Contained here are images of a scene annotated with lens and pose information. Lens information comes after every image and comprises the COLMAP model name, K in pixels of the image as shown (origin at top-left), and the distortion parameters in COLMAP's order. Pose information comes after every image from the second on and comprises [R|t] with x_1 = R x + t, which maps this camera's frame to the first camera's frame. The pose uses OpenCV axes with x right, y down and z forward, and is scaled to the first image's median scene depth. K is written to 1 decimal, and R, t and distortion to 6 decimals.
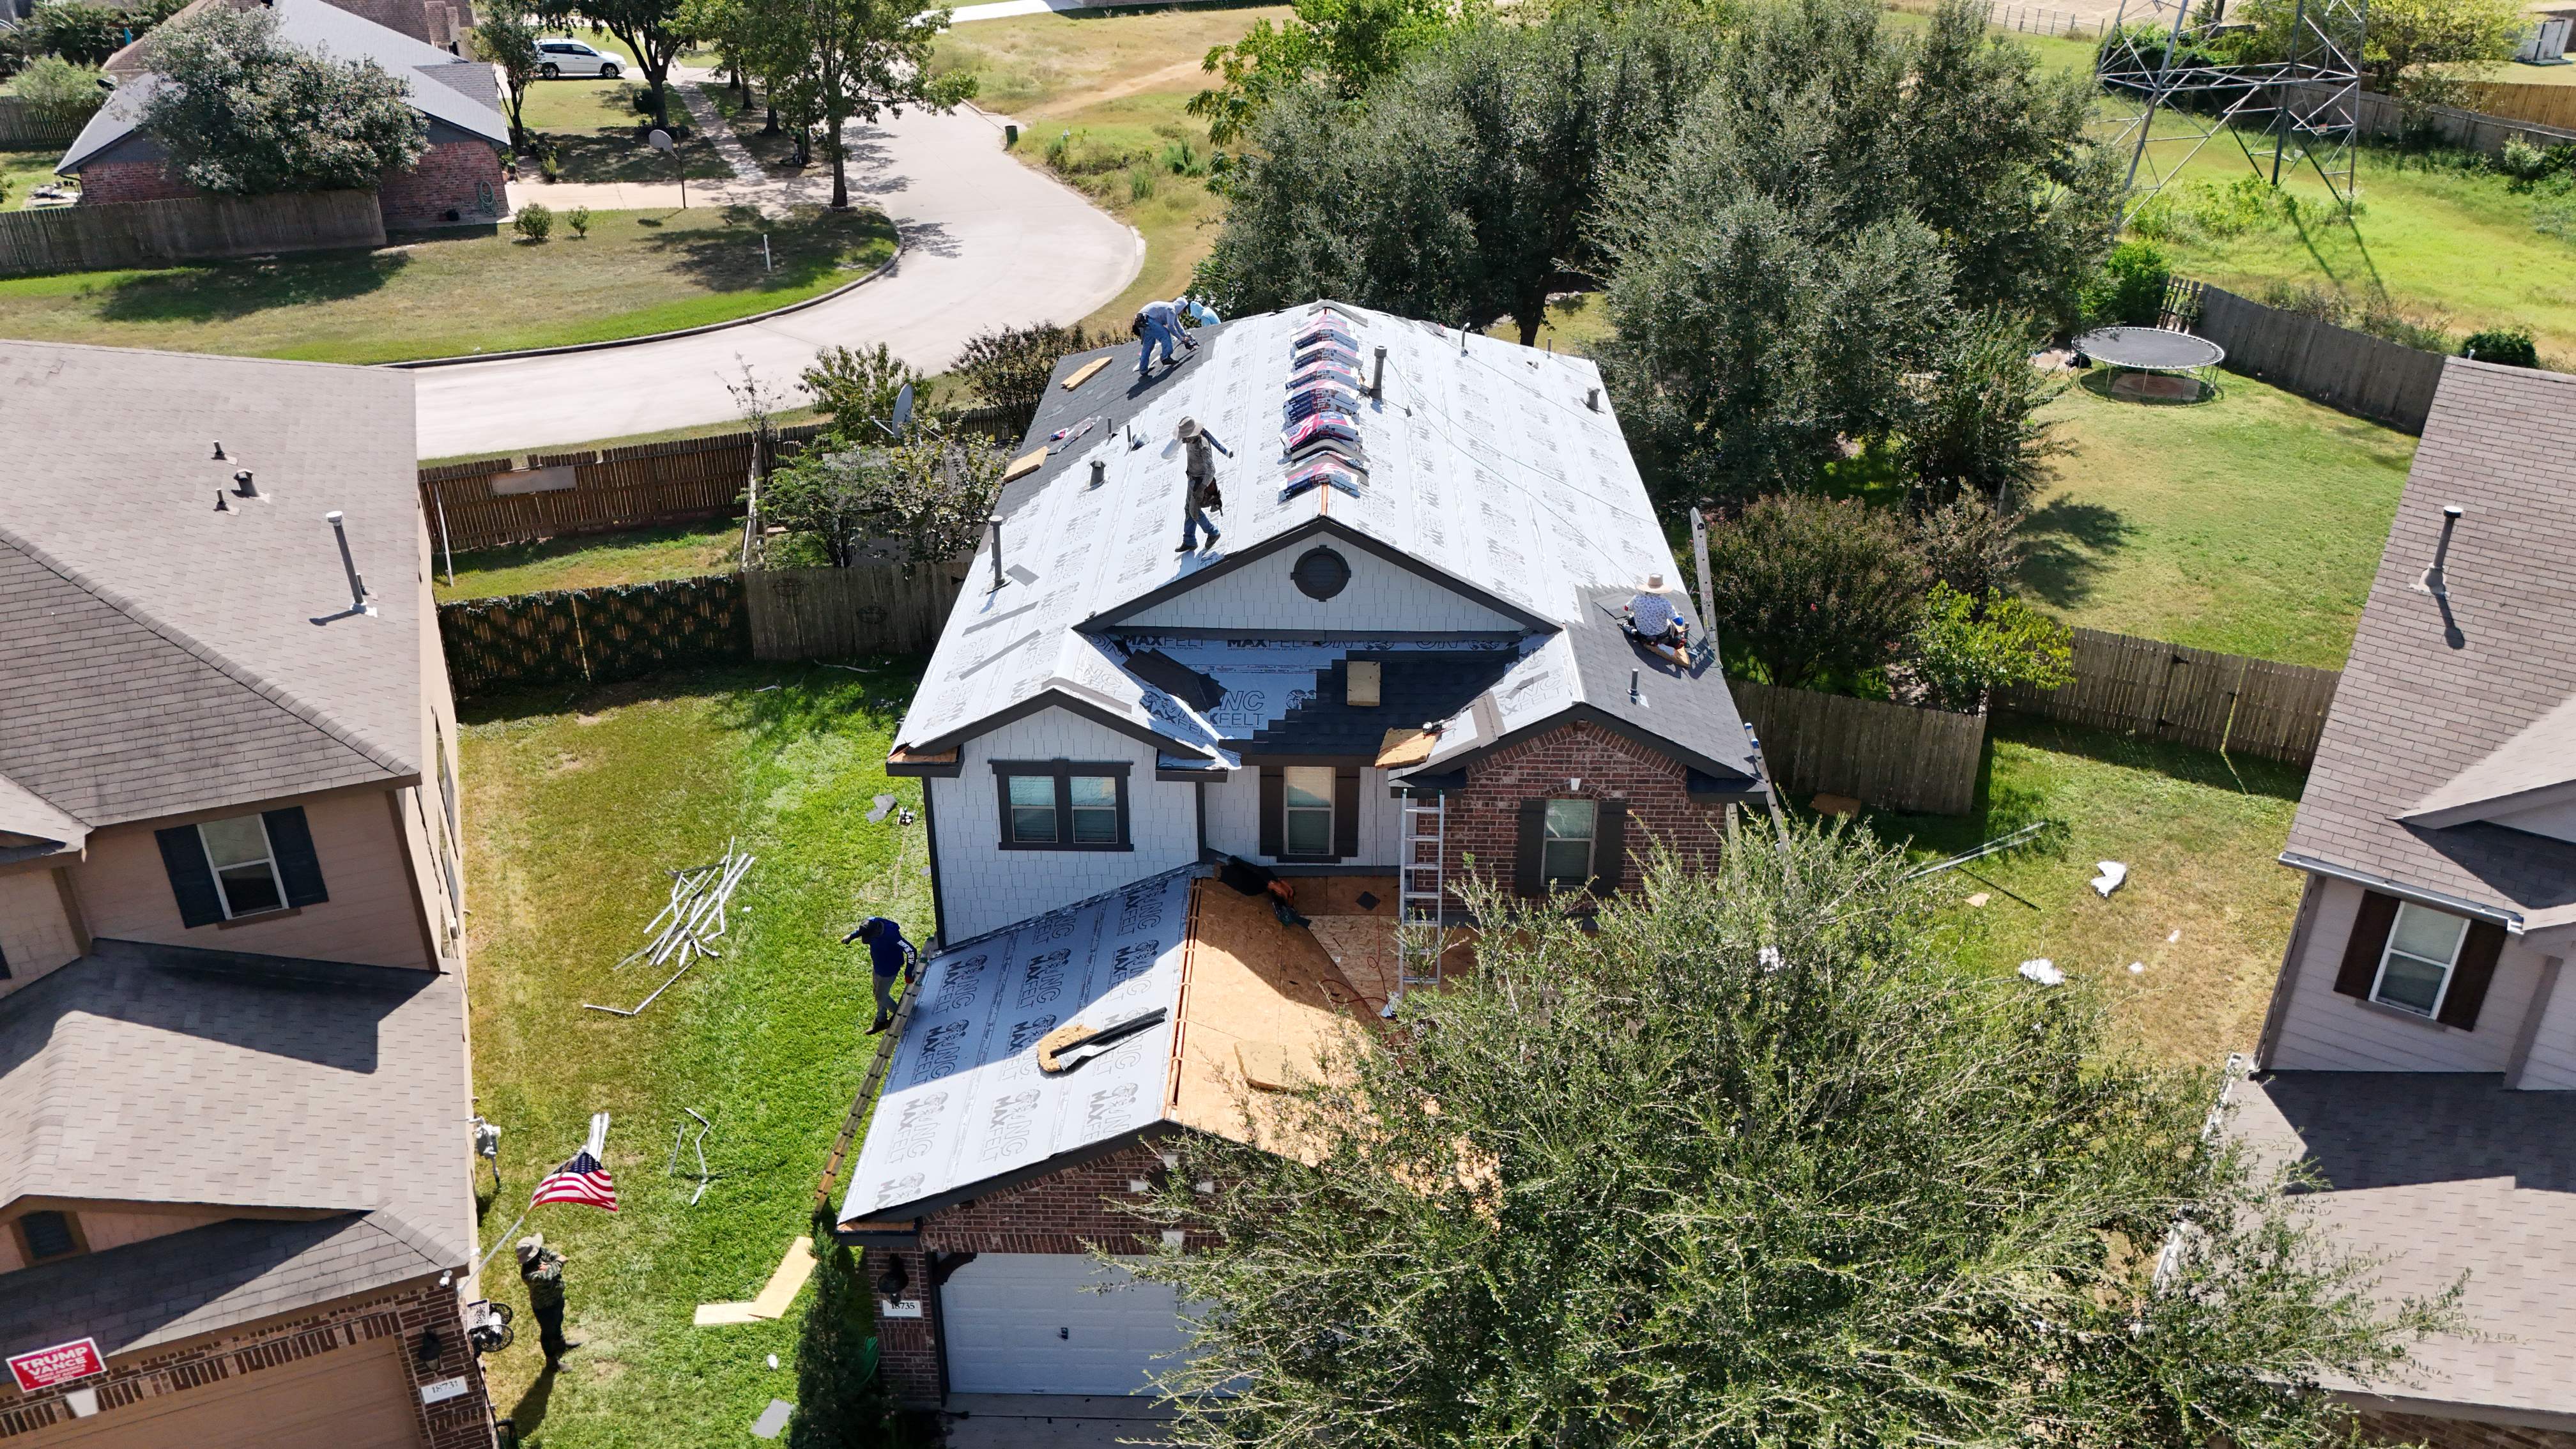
lens RADIAL K [[1887.9, 0, 1288.0], [0, 1887.9, 724.5], [0, 0, 1]] dist [0.075401, -0.070938]
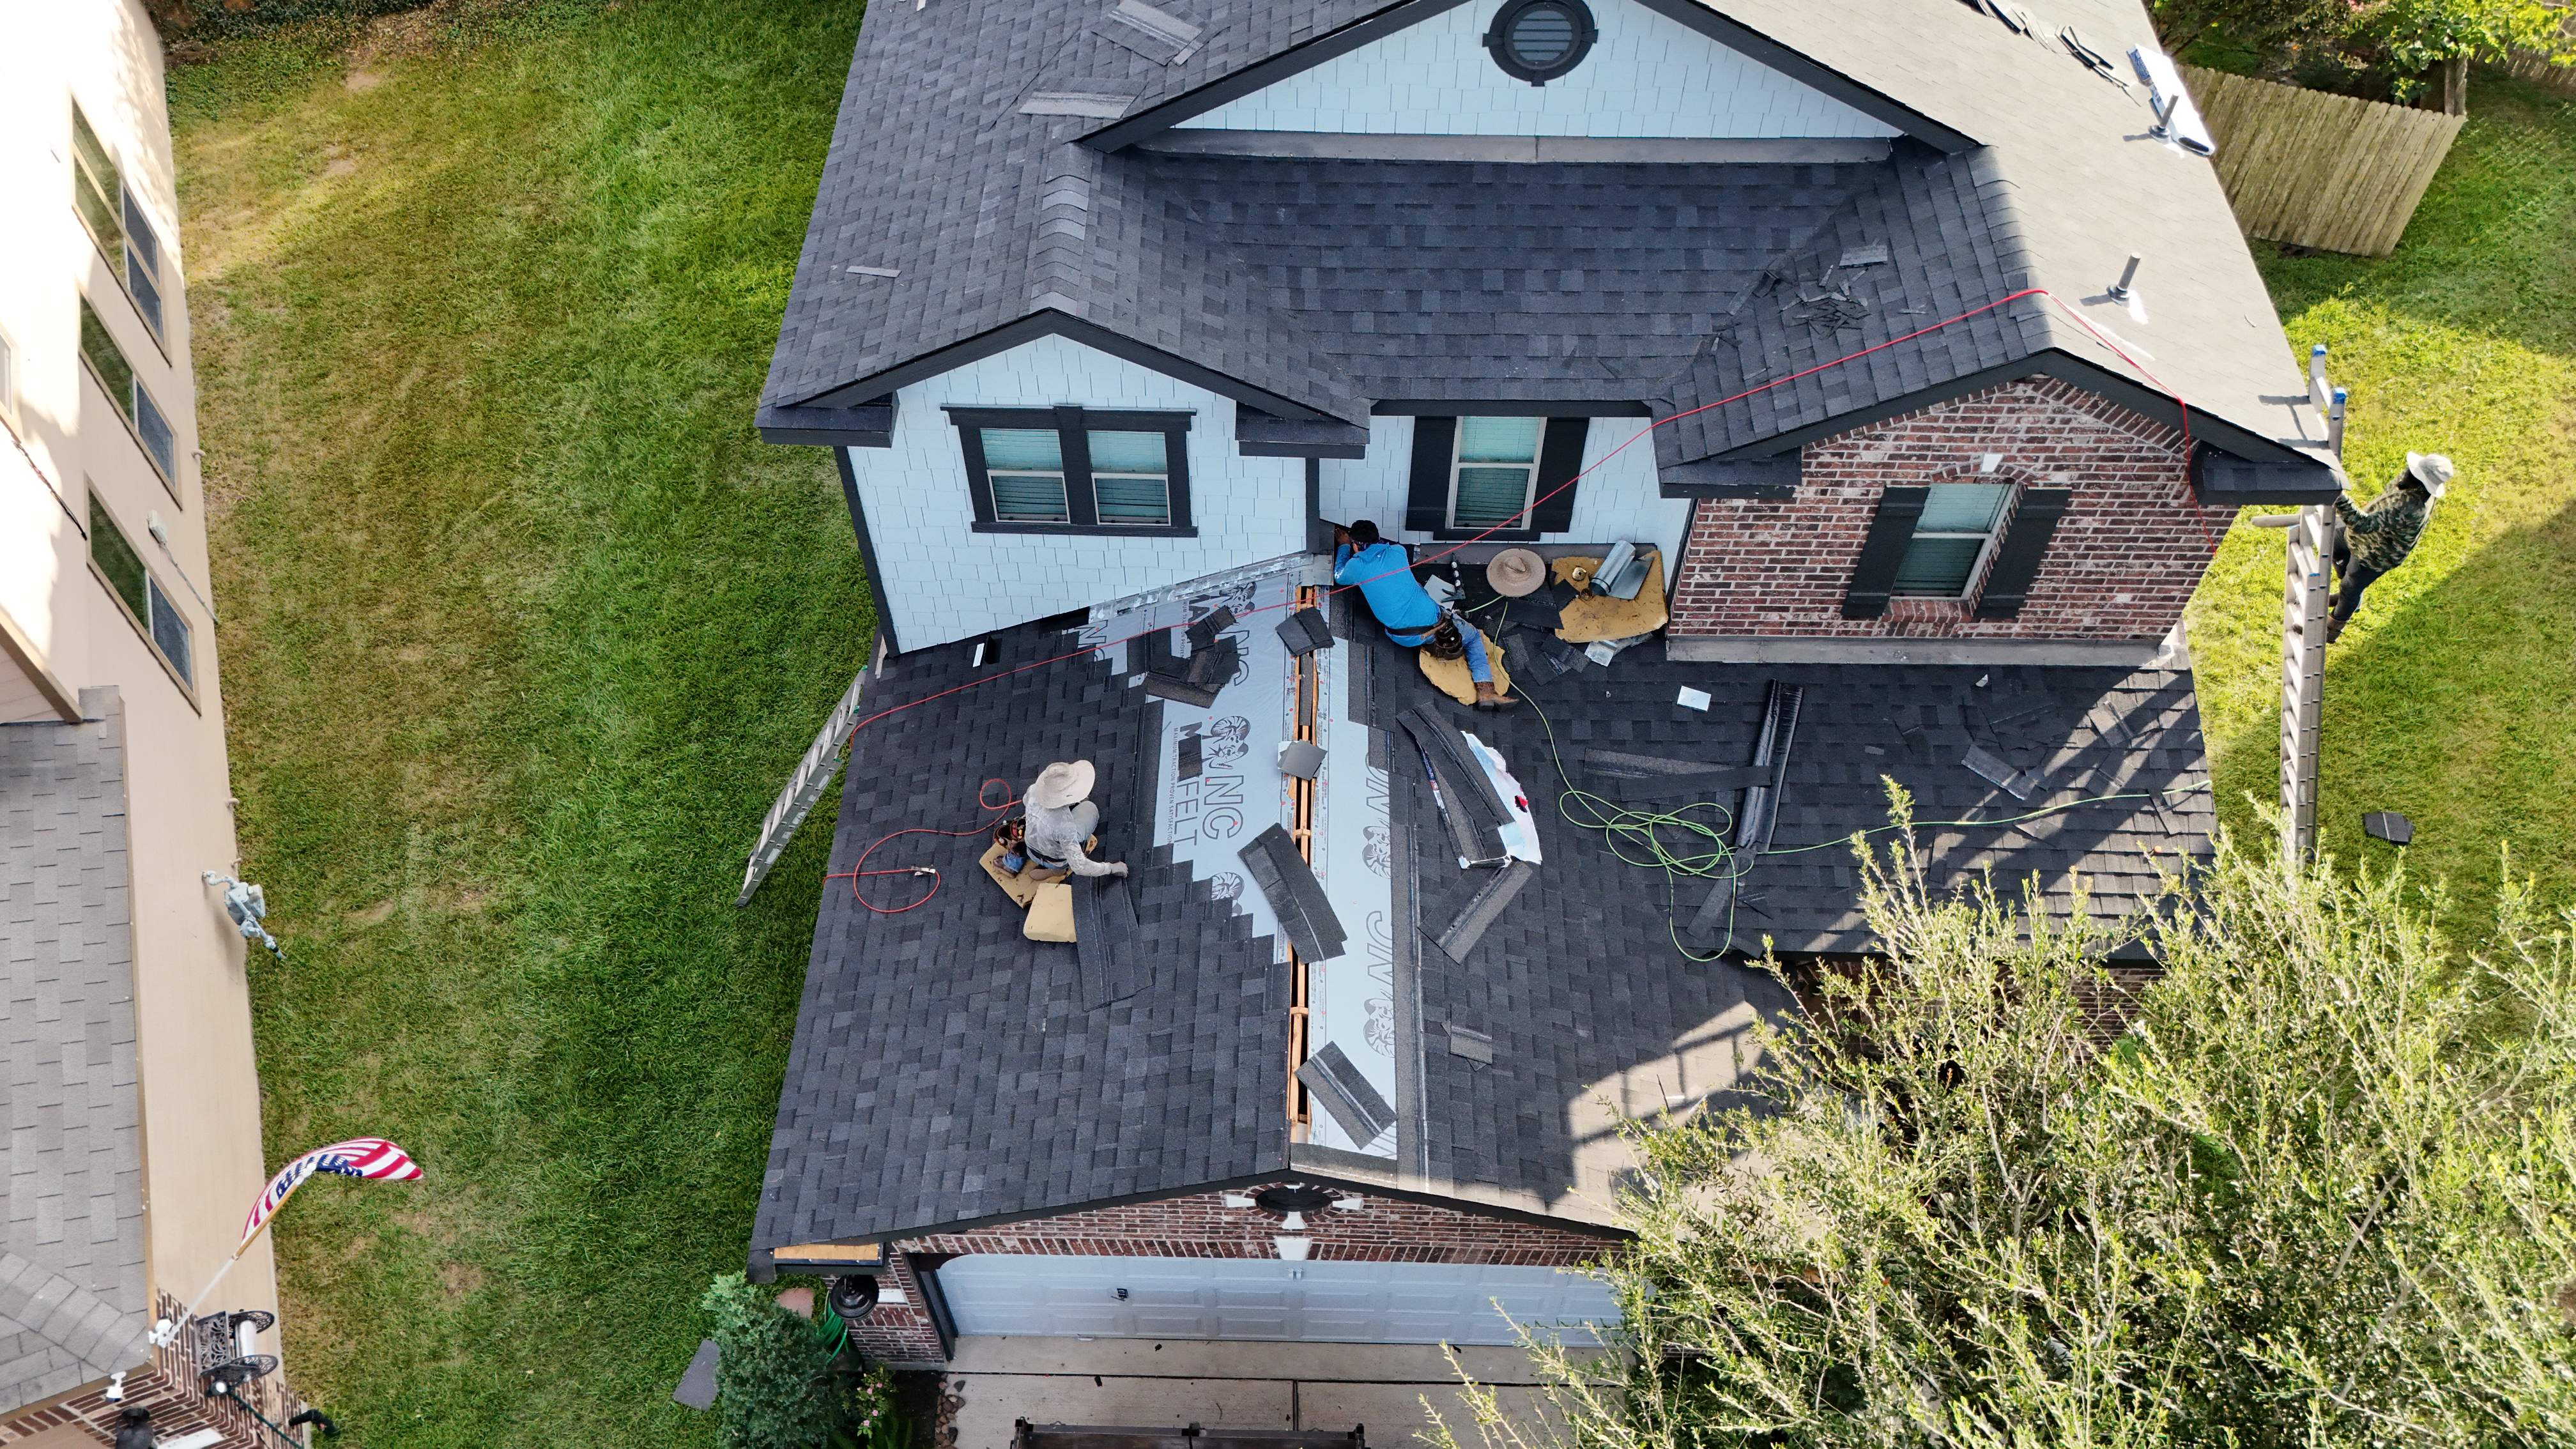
lens RADIAL K [[1898.4, 0, 1288.0], [0, 1898.4, 724.5], [0, 0, 1]] dist [0.073153, -0.072012]
pose [[0.999997, -0.002372, -0.000122, -0.054617], [0.002206, 0.908741, 0.417354, -0.132022], [-0.000880, -0.417353, 0.908744, 0.440023]]
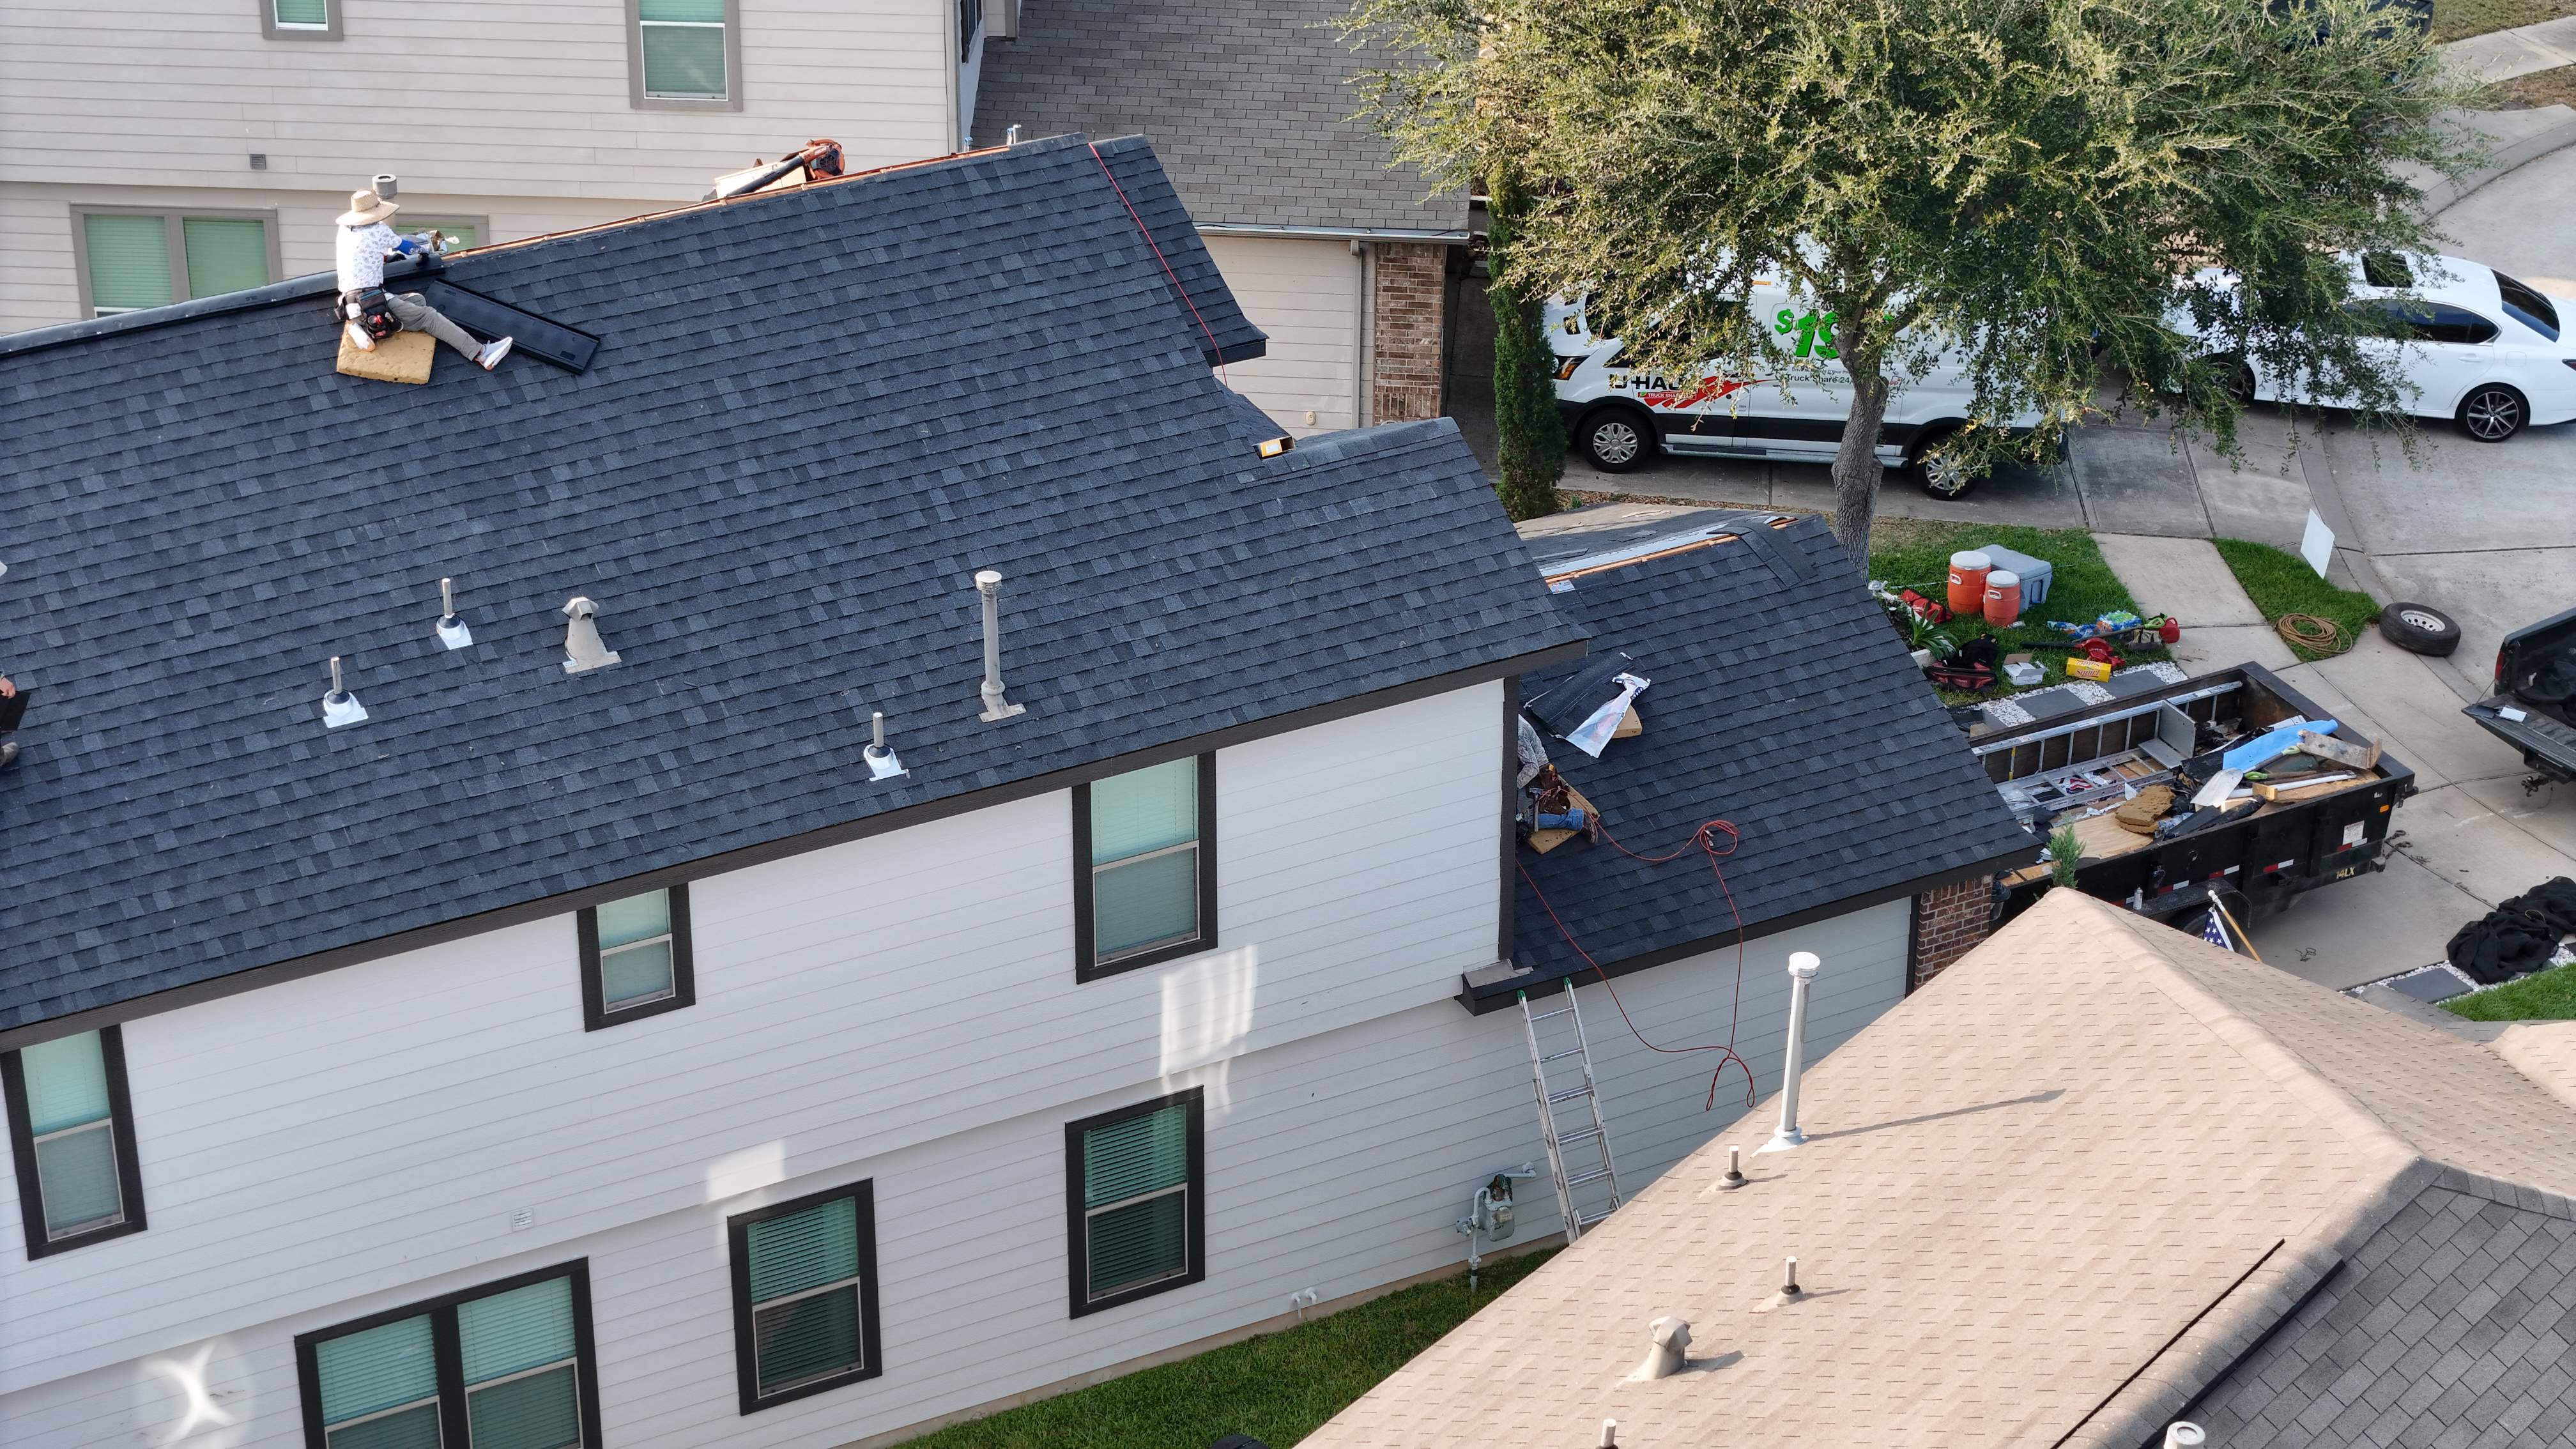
lens RADIAL K [[5170.7, 0, 1288.0], [0, 5170.7, 724.5], [0, 0, 1]] dist [-0.204112, 1.695399]
pose [[-0.485159, -0.421630, 0.766061, -1.471643], [0.406699, 0.666745, 0.624537, -1.061024], [-0.774091, 0.614556, -0.152001, 1.330786]]
